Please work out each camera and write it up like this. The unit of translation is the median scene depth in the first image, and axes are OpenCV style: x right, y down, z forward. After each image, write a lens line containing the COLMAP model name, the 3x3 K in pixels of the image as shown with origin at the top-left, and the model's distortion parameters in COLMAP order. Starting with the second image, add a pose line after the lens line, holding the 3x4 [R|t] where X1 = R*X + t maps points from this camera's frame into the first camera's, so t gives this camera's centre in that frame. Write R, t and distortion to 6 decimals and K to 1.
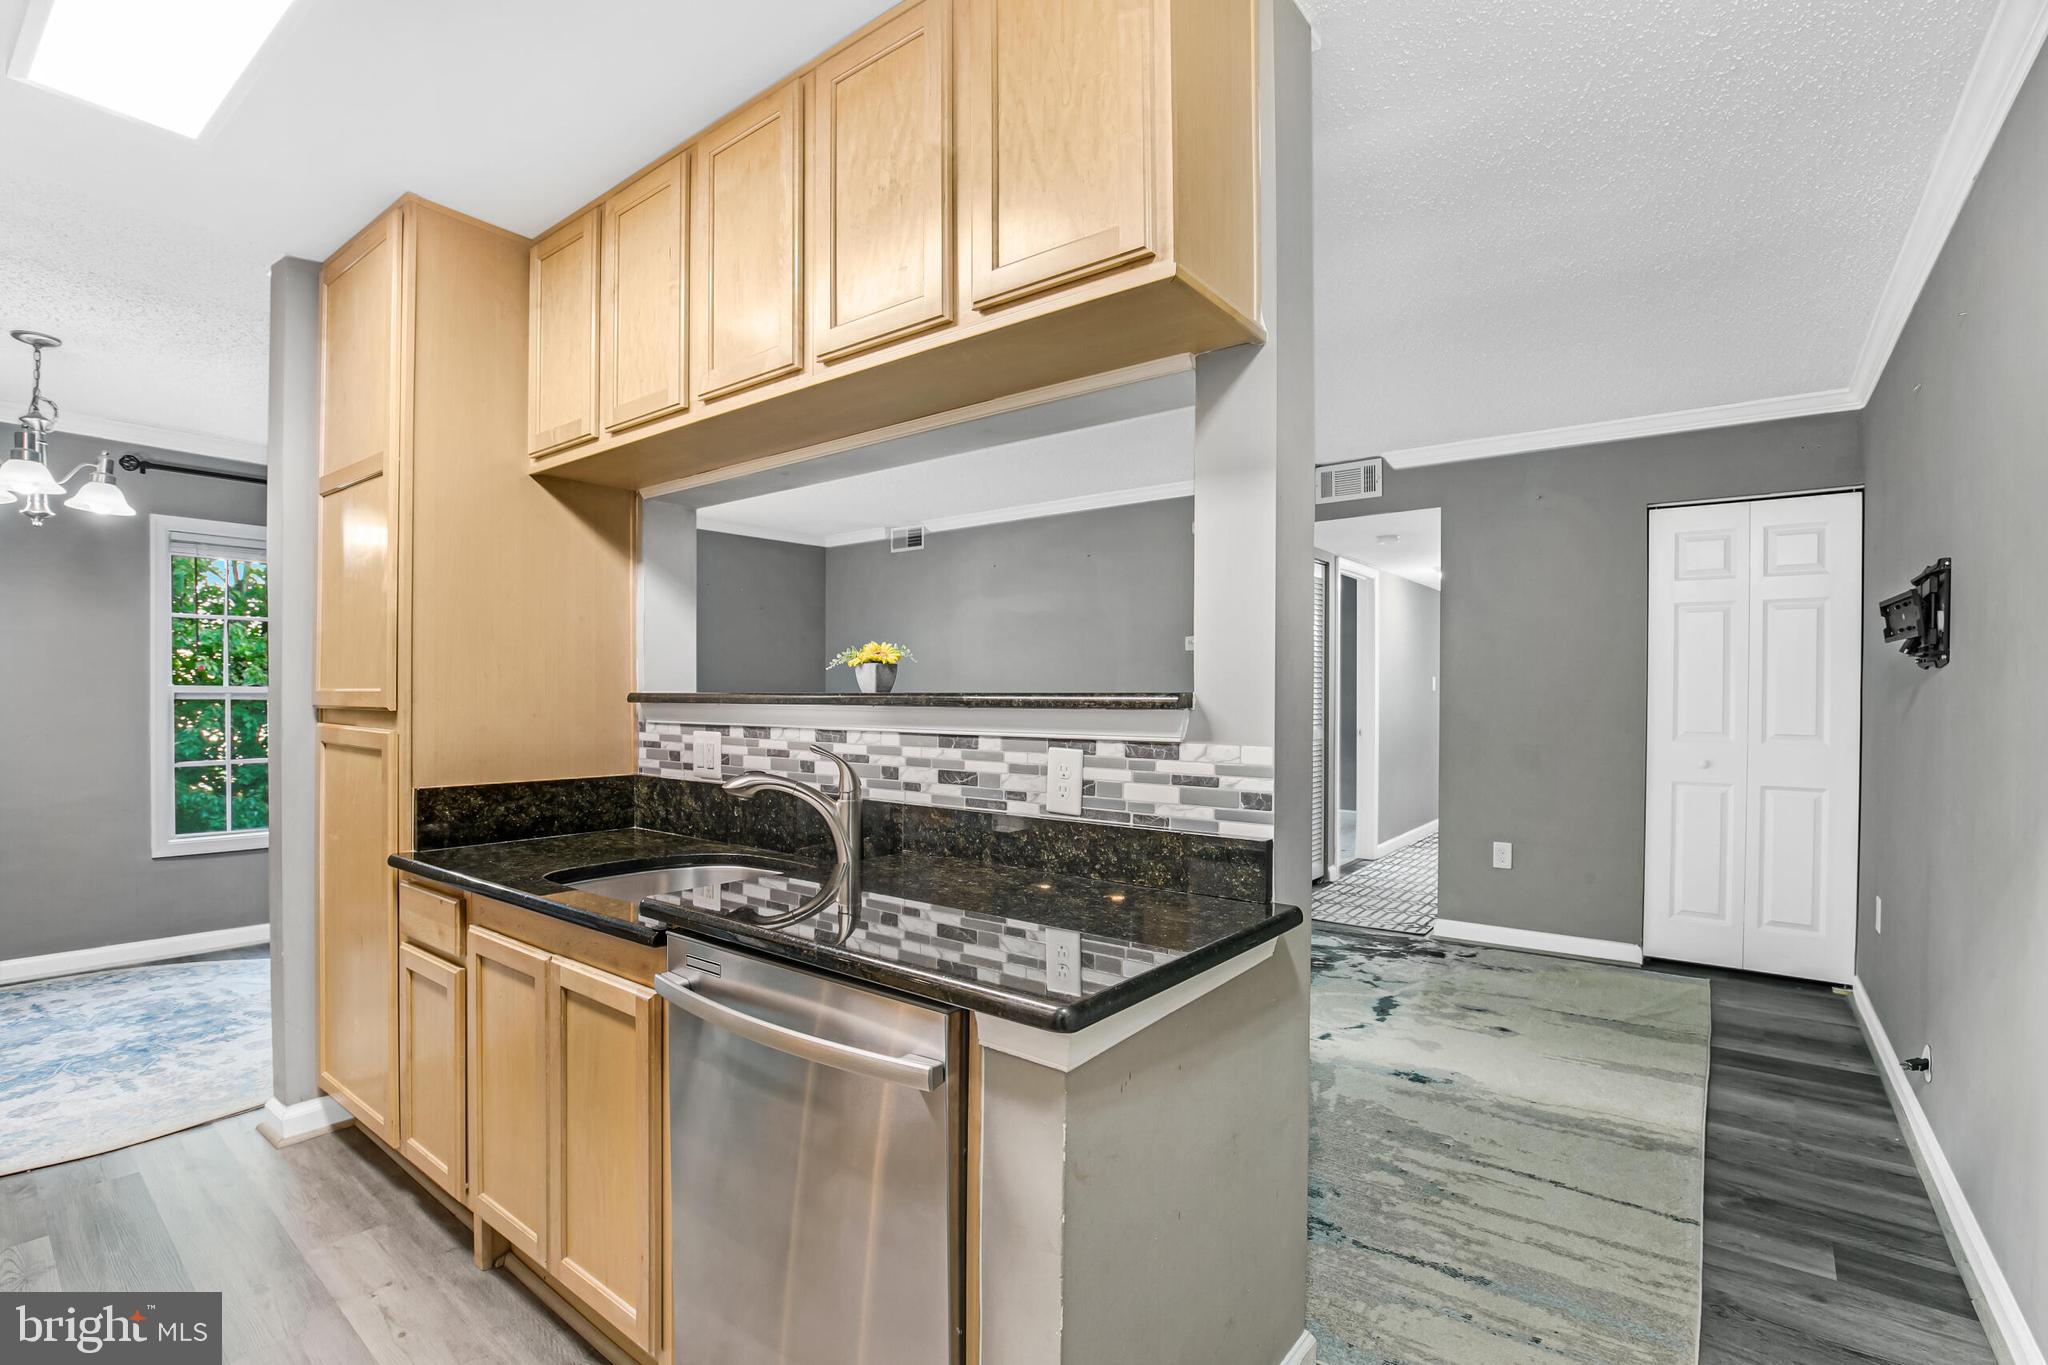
lens RADIAL K [[937.2, 0, 1023.3], [0, 937.2, 693.5], [0, 0, 1]] dist [-0.035419, 0.006608]
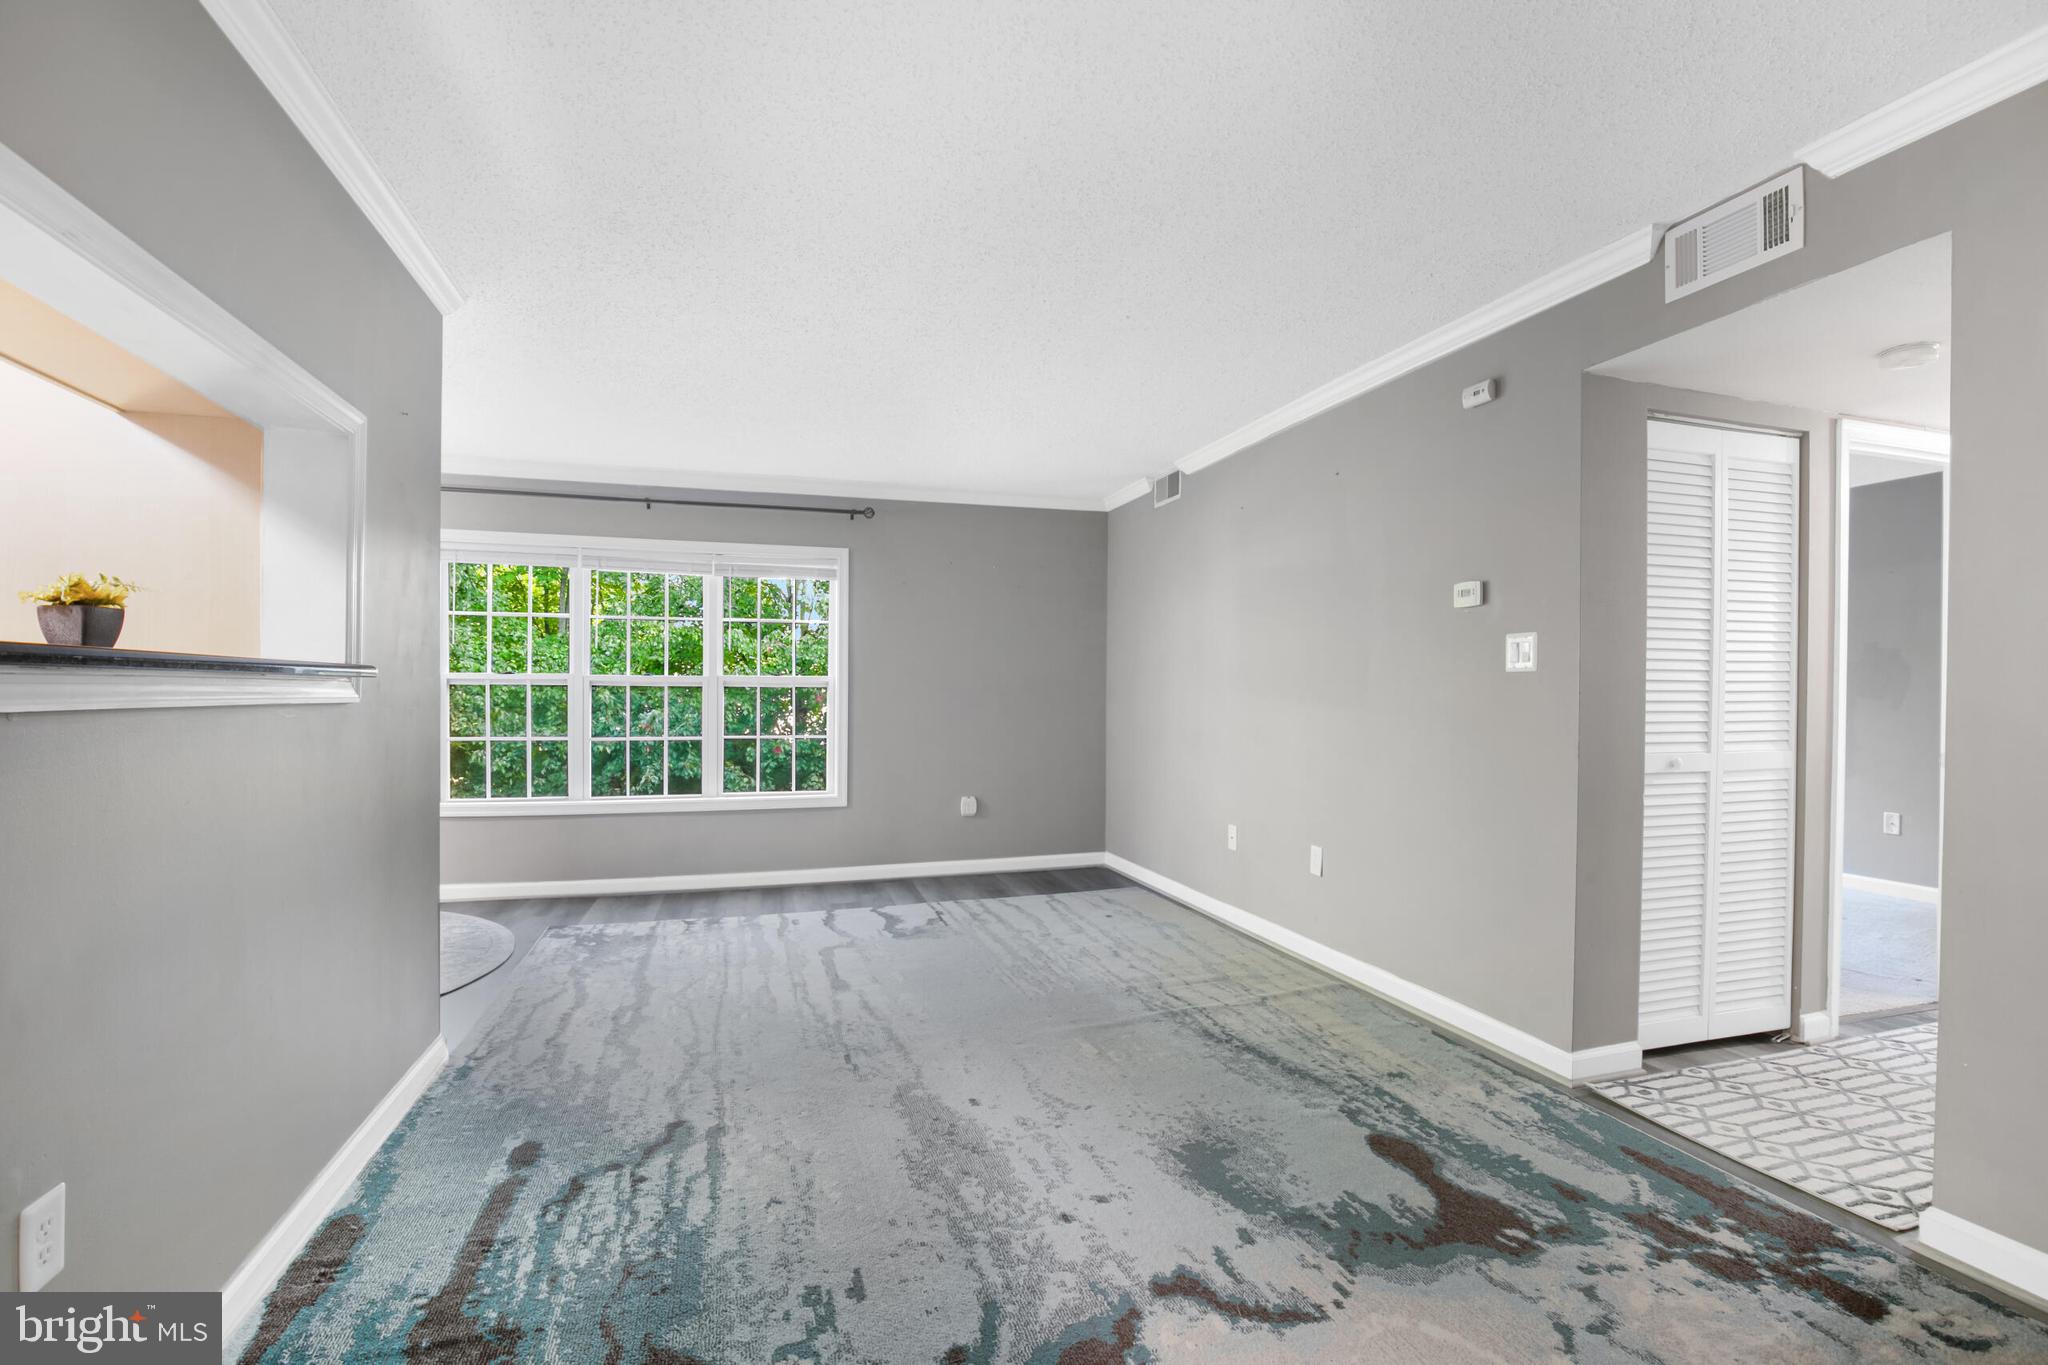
lens RADIAL K [[937.2, 0, 1019.0], [0, 937.2, 694.2], [0, 0, 1]] dist [-0.035419, 0.006608]
pose [[0.812417, 0.006993, -0.583035, 0.606696], [-0.006632, 0.999974, 0.002752, 0.018862], [0.583040, 0.001631, 0.812442, 0.740644]]
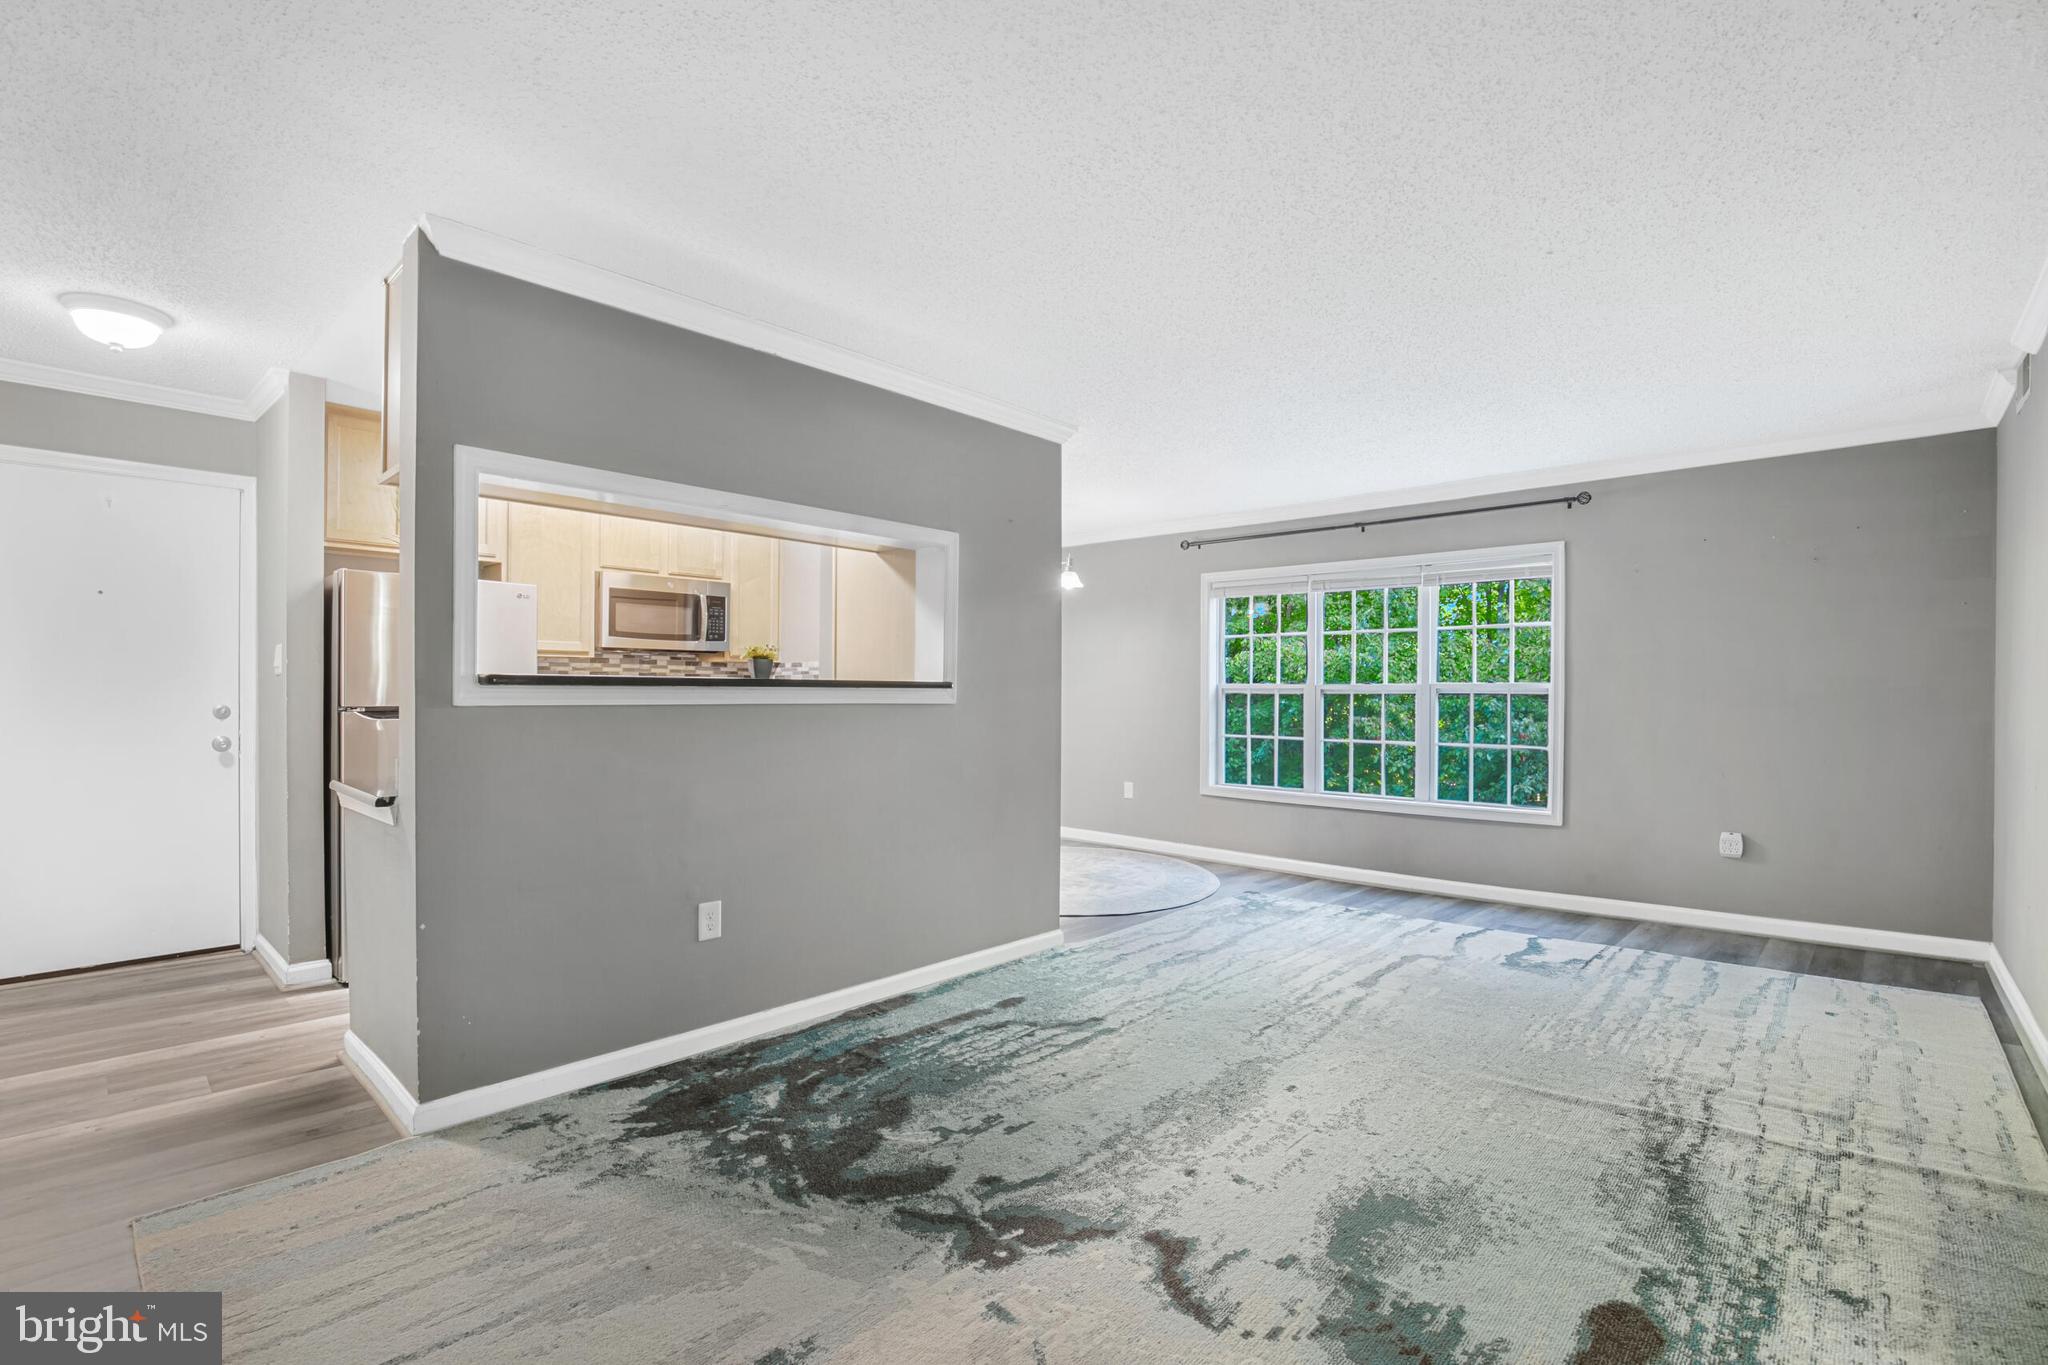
lens RADIAL K [[937.2, 0, 1021.0], [0, 937.2, 698.5], [0, 0, 1]] dist [-0.035419, 0.006608]
pose [[-0.089771, 0.004451, -0.995952, 1.057634], [-0.006331, 0.999967, 0.005039, 0.016926], [0.995942, 0.006758, -0.089740, 1.314226]]
